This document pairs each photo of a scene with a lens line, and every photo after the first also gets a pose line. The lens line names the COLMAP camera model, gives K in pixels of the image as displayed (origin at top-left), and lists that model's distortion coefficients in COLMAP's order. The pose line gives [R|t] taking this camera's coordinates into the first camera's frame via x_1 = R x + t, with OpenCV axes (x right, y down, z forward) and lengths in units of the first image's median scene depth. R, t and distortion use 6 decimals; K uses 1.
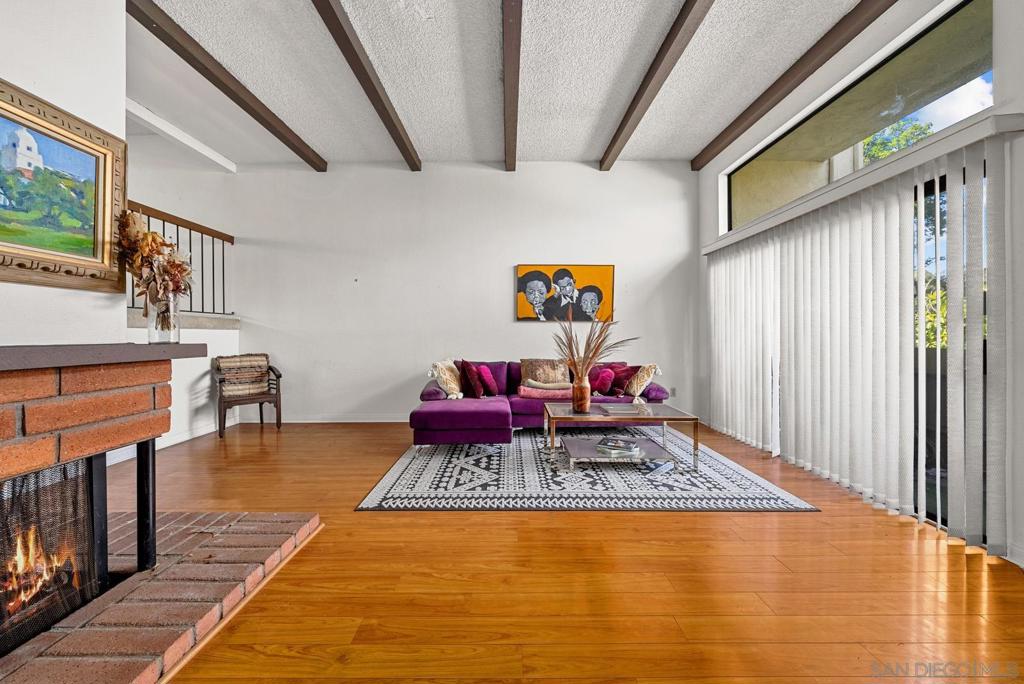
lens RADIAL K [[355.7, 0, 507.6], [0, 355.7, 333.9], [0, 0, 1]] dist [-0.002186, -0.000051]
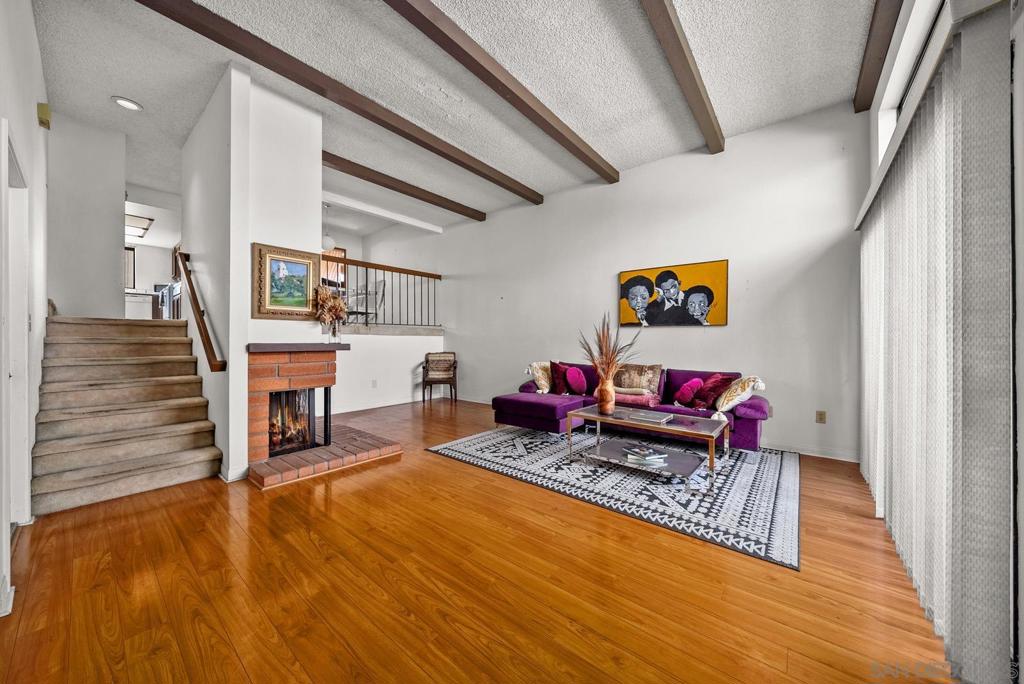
lens RADIAL K [[354.2, 0, 510.6], [0, 354.2, 338.5], [0, 0, 1]] dist [-0.001710, -0.000033]
pose [[0.775270, 0.001793, -0.631627, 0.640773], [-0.001867, 0.999998, 0.000548, -0.002989], [0.631627, 0.000754, 0.775272, 0.007451]]
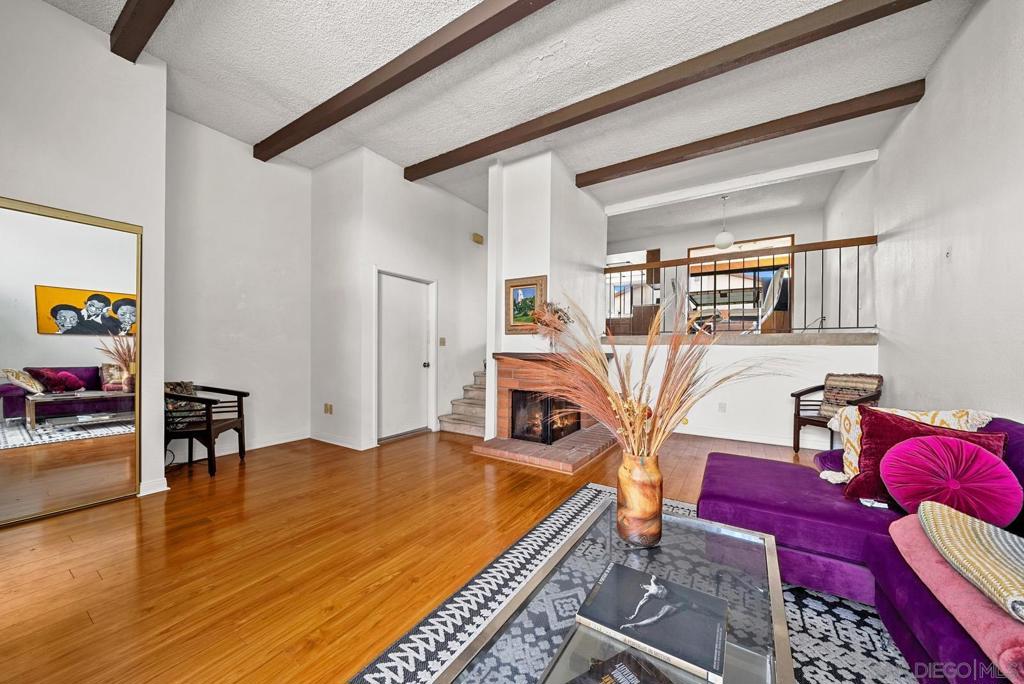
lens RADIAL K [[361.4, 0, 513.1], [0, 361.4, 351.5], [0, 0, 1]] dist [-0.004434, -0.000039]
pose [[-0.532673, 0.005846, -0.846301, 0.632369], [-0.001900, 0.999965, 0.008103, -0.002858], [0.846319, 0.005924, -0.532644, 1.085742]]
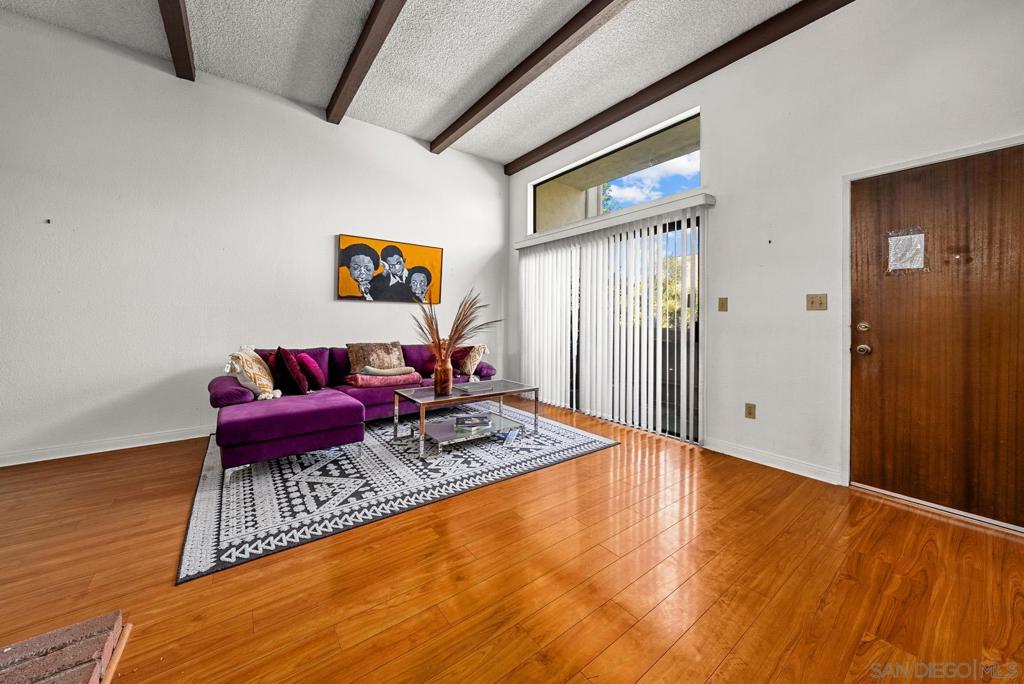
lens RADIAL K [[366.0, 0, 508.9], [0, 366.0, 311.5], [0, 0, 1]] dist [-0.001706, -0.000307]
pose [[0.799785, 0.016933, 0.600048, -0.258250], [-0.010695, 0.999845, -0.013959, 0.000495], [-0.600191, 0.004746, 0.799843, 0.072892]]
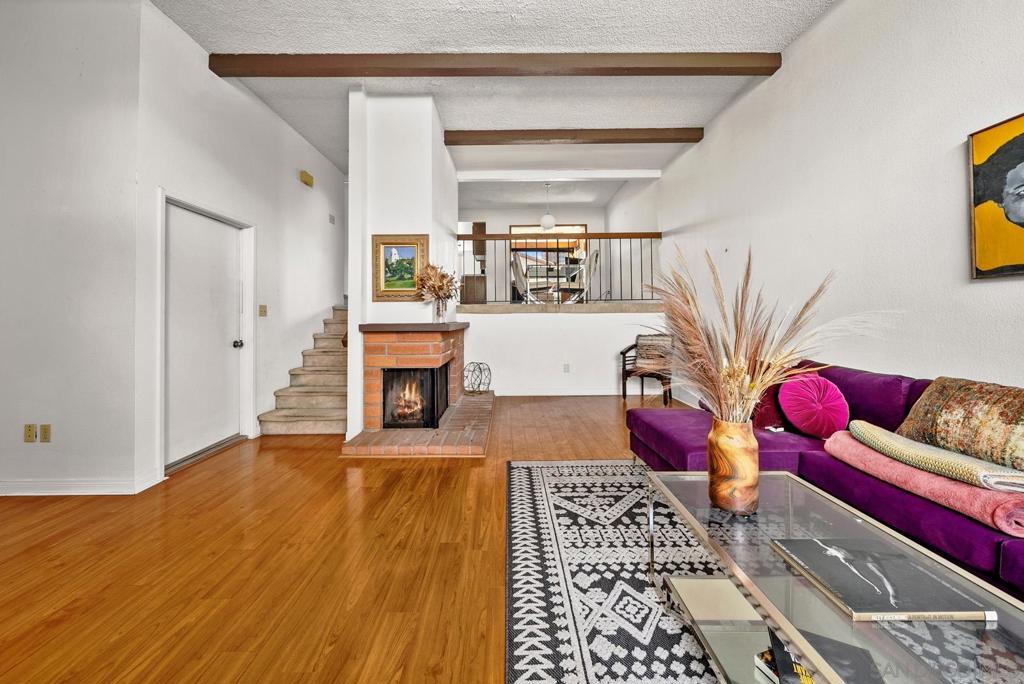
lens RADIAL K [[366.0, 0, 508.9], [0, 366.0, 311.5], [0, 0, 1]] dist [-0.001706, -0.000307]
pose [[0.011090, -0.016935, -0.999795, 0.619837], [0.012012, 0.999787, -0.016801, -0.001209], [0.999866, -0.011823, 0.011291, 0.730224]]
